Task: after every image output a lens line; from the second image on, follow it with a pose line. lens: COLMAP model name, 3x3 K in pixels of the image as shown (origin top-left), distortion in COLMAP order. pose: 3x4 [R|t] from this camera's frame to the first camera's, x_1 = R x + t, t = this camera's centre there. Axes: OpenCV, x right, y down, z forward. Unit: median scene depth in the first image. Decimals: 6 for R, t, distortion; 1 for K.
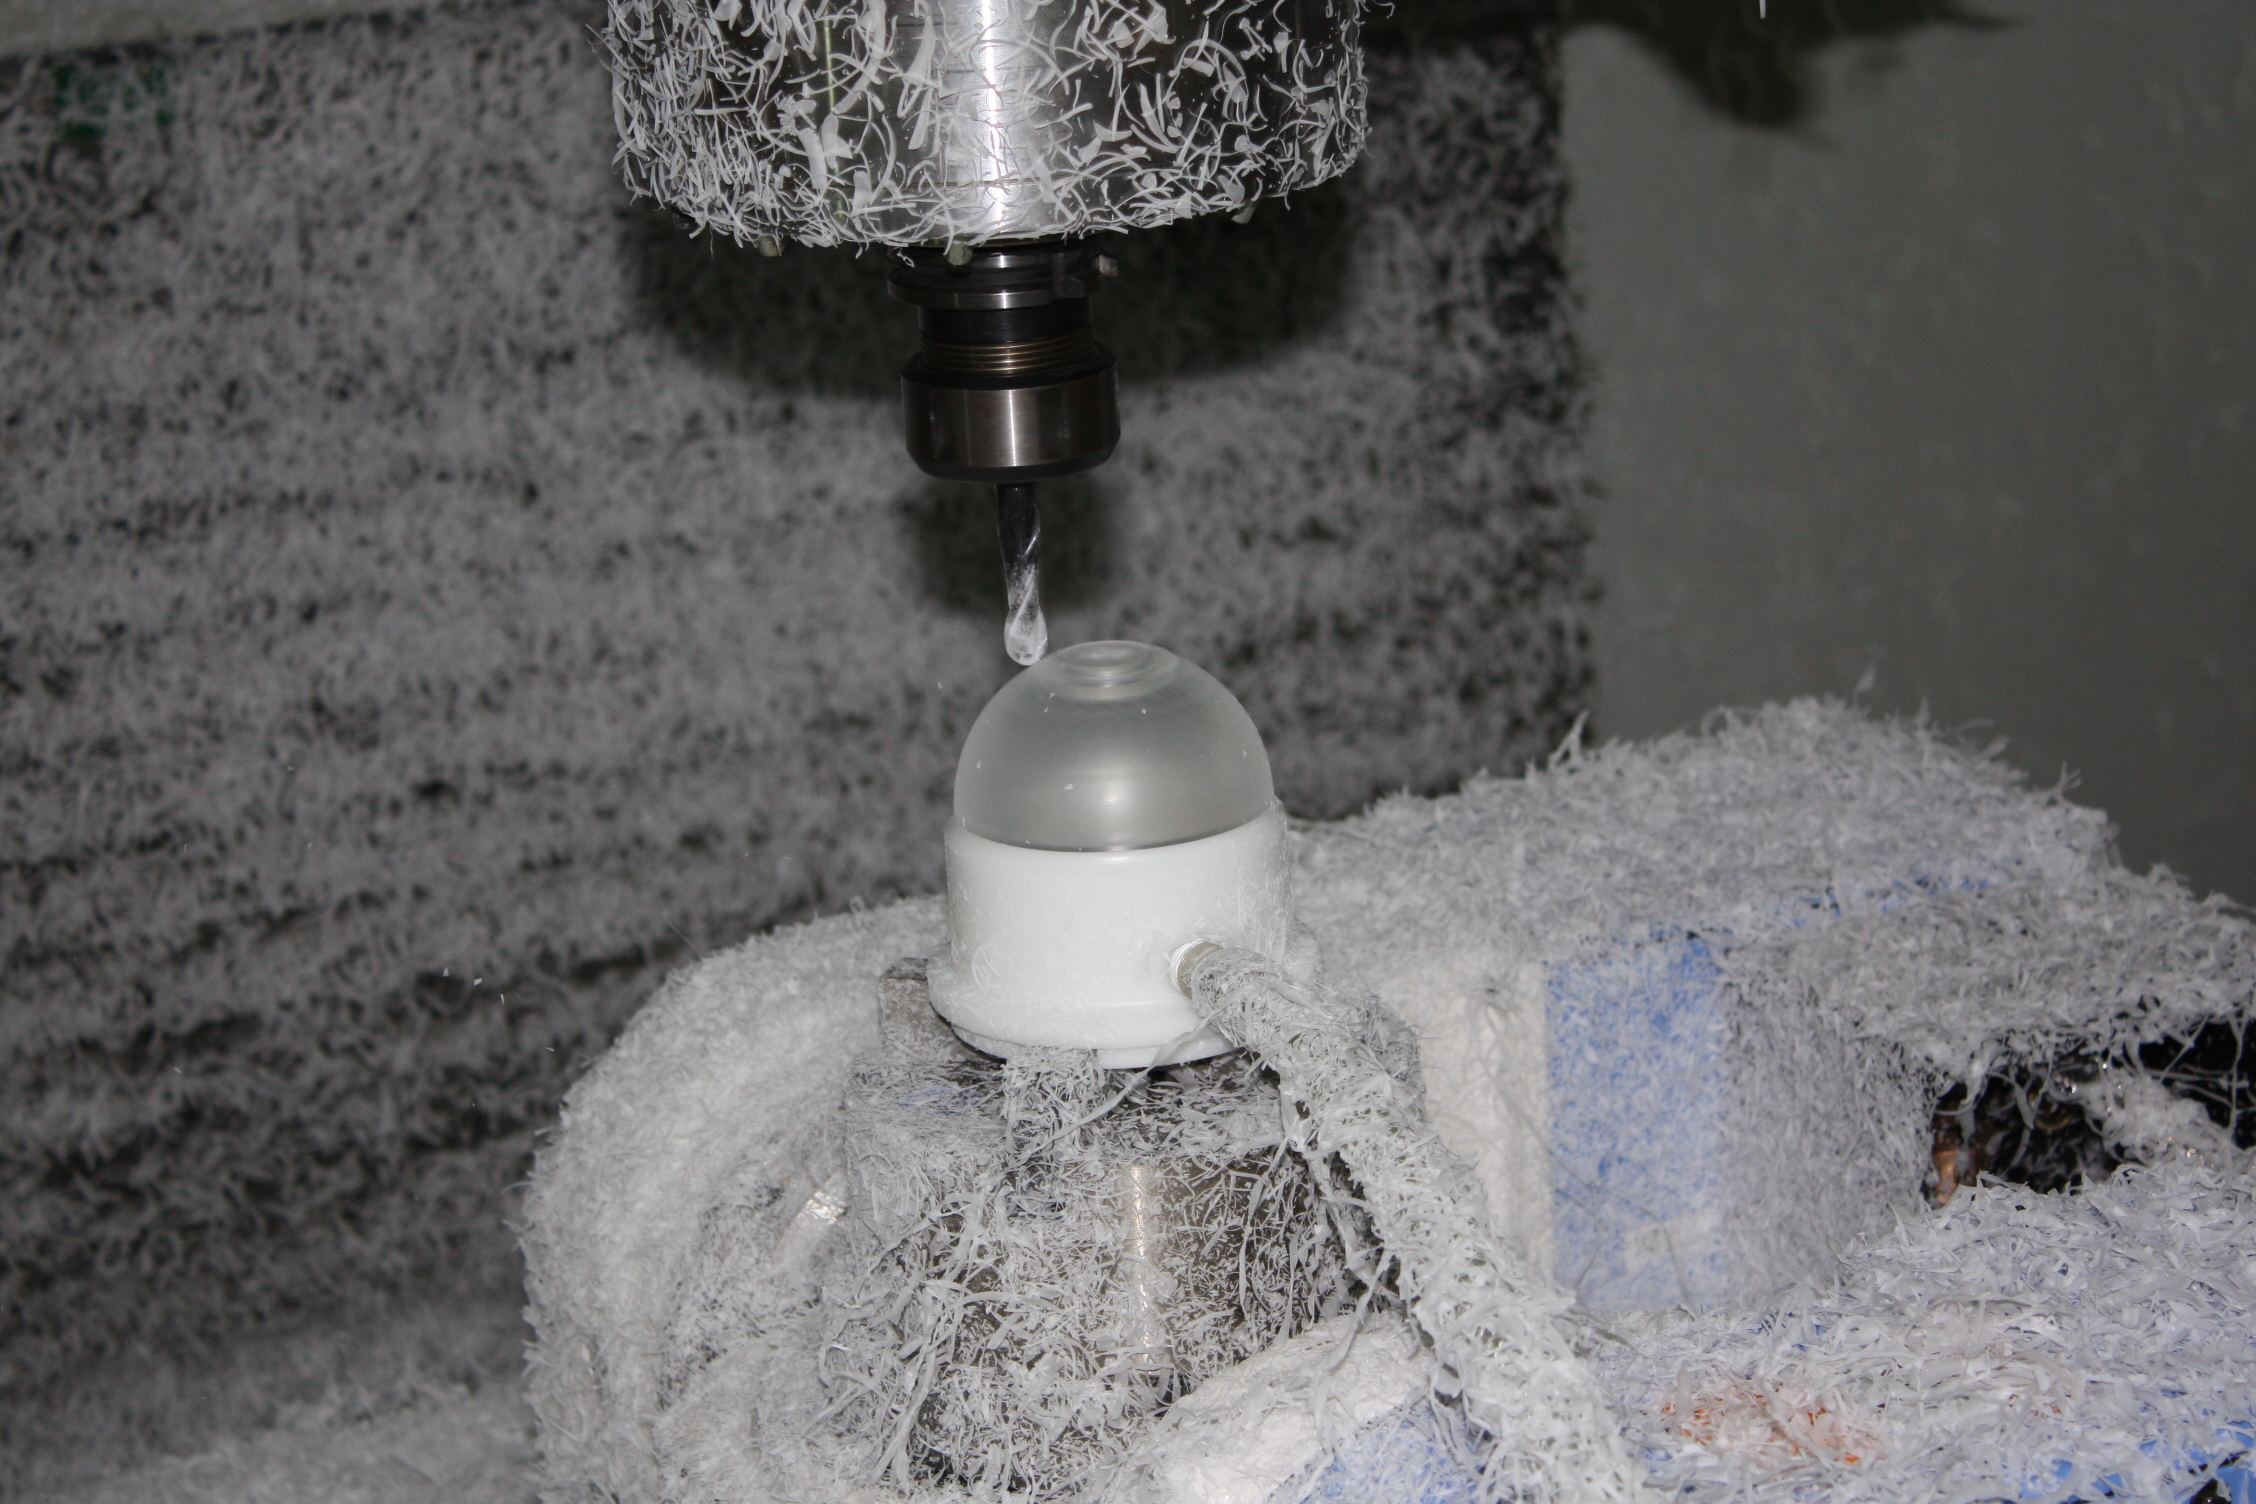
lens RADIAL K [[5826.2, 0, 1128.0], [0, 5826.2, 752.0], [0, 0, 1]] dist [-0.438728, -0.039073]
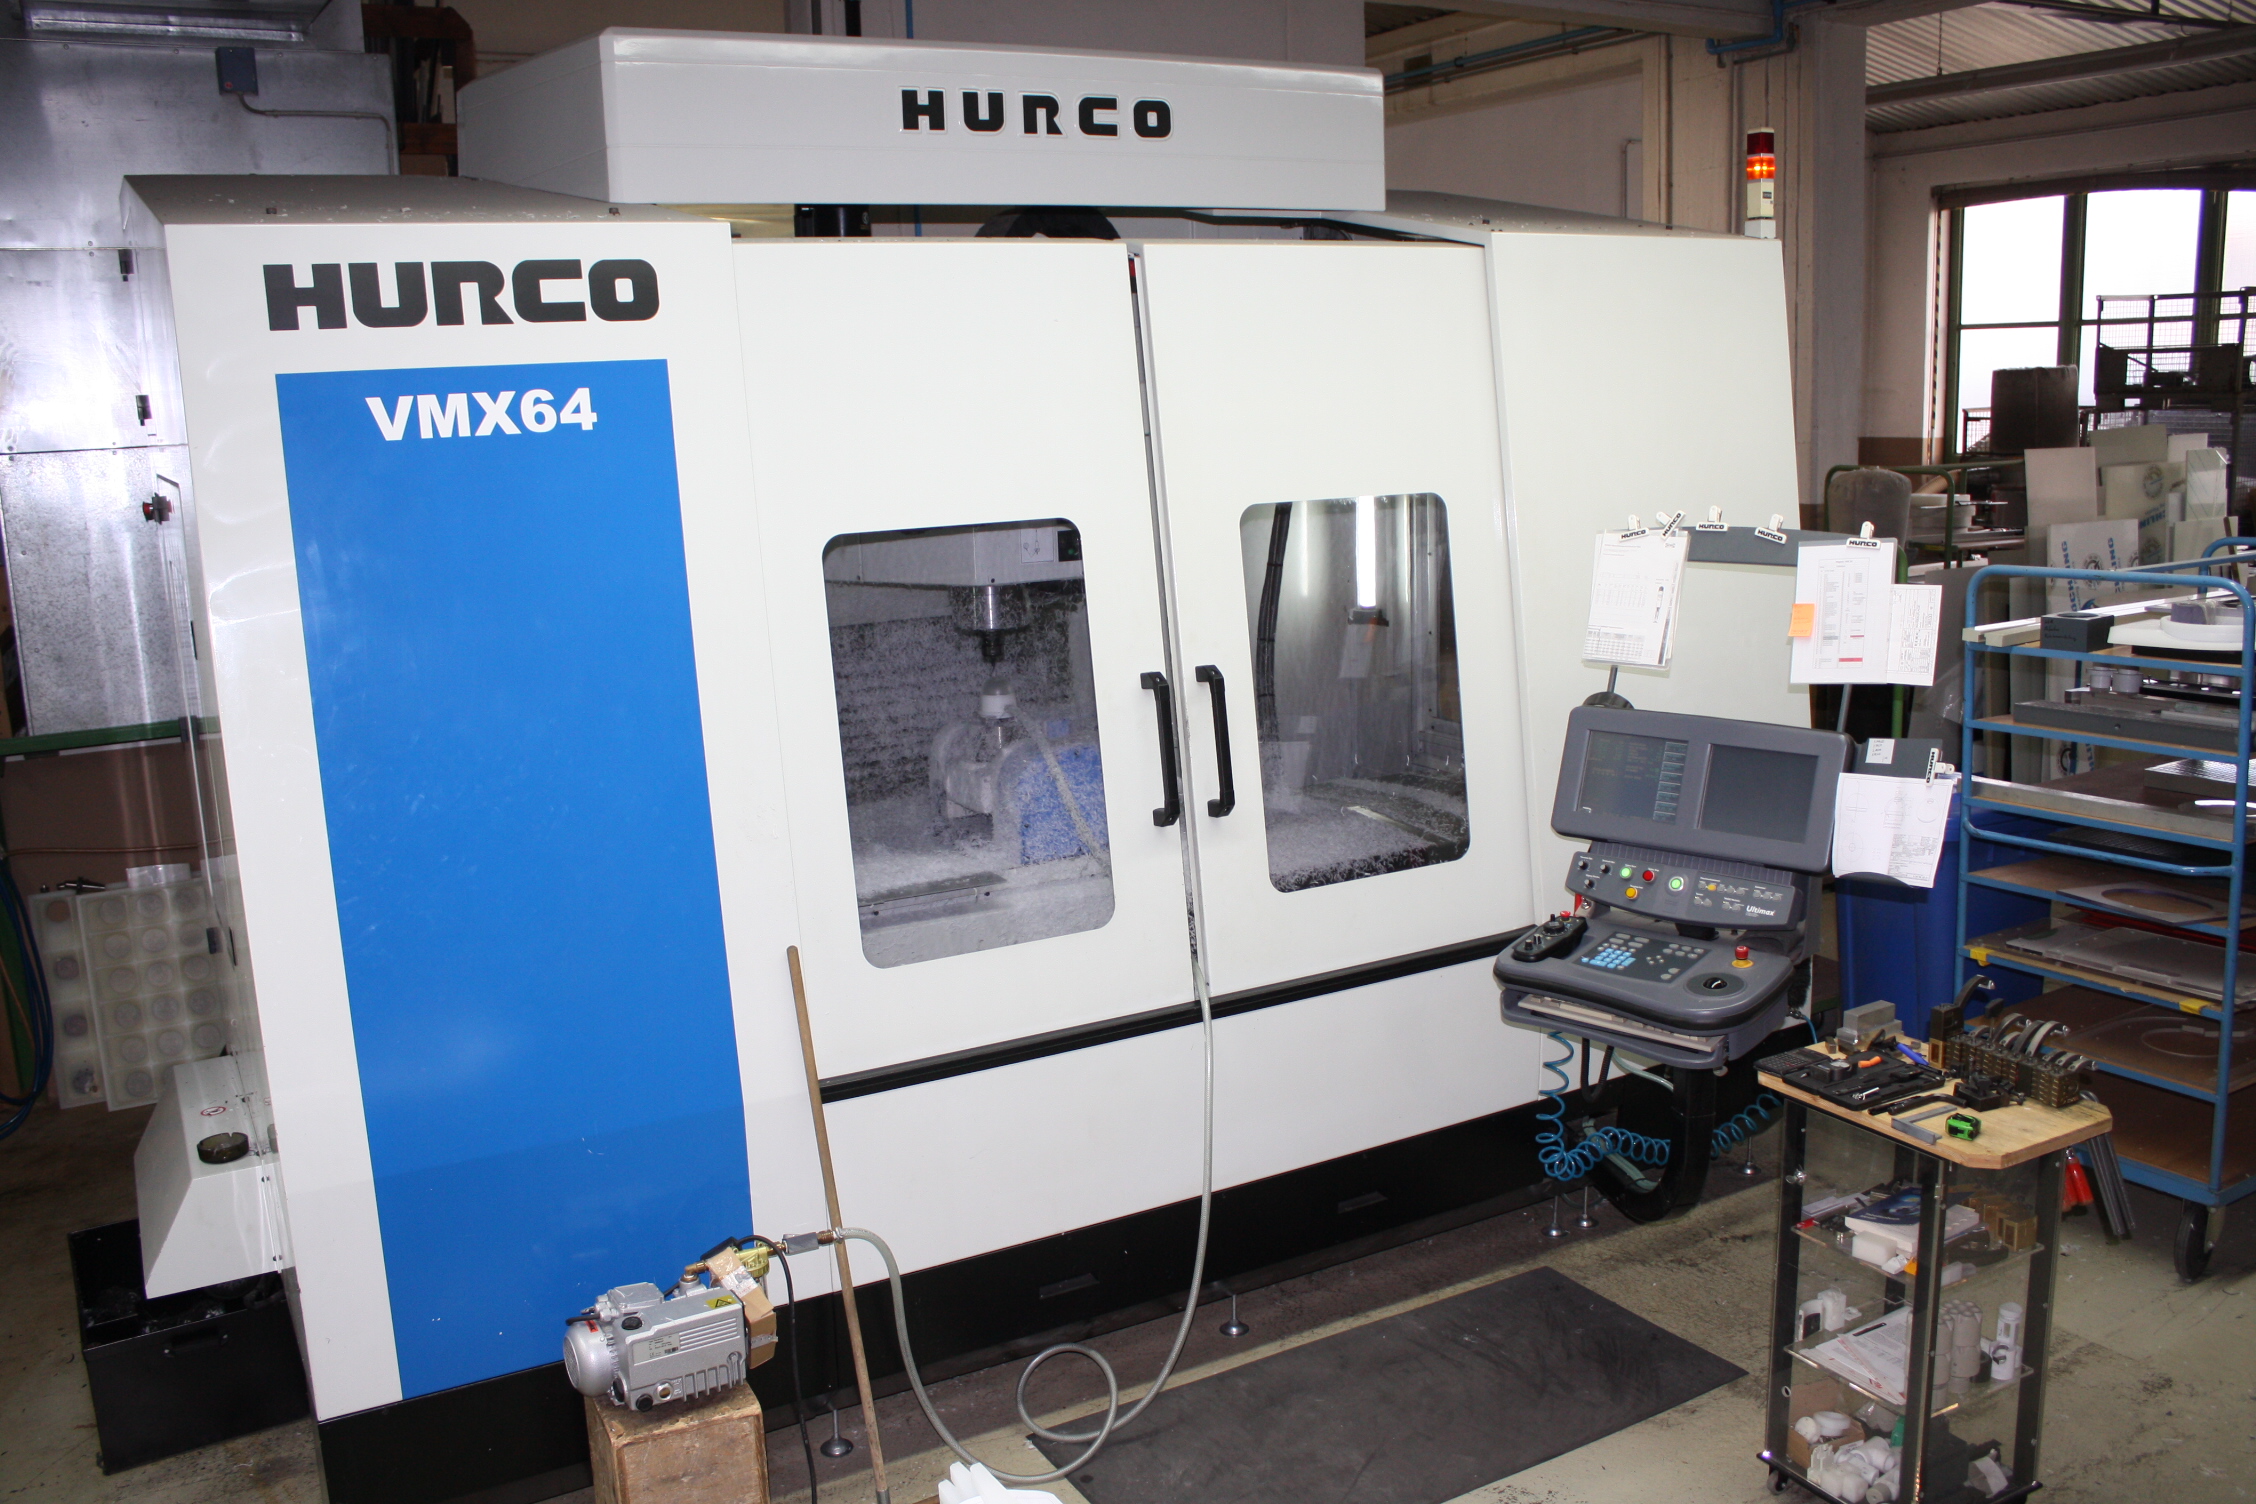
lens RADIAL K [[1898.3, 0, 1128.0], [0, 1898.3, 752.0], [0, 0, 1]] dist [0.000065, -0.000036]
pose [[0.998076, 0.000421, 0.061995, 0.009610], [0.003764, 0.997720, -0.067386, 0.196823], [-0.061882, 0.067489, 0.995799, -1.376666]]
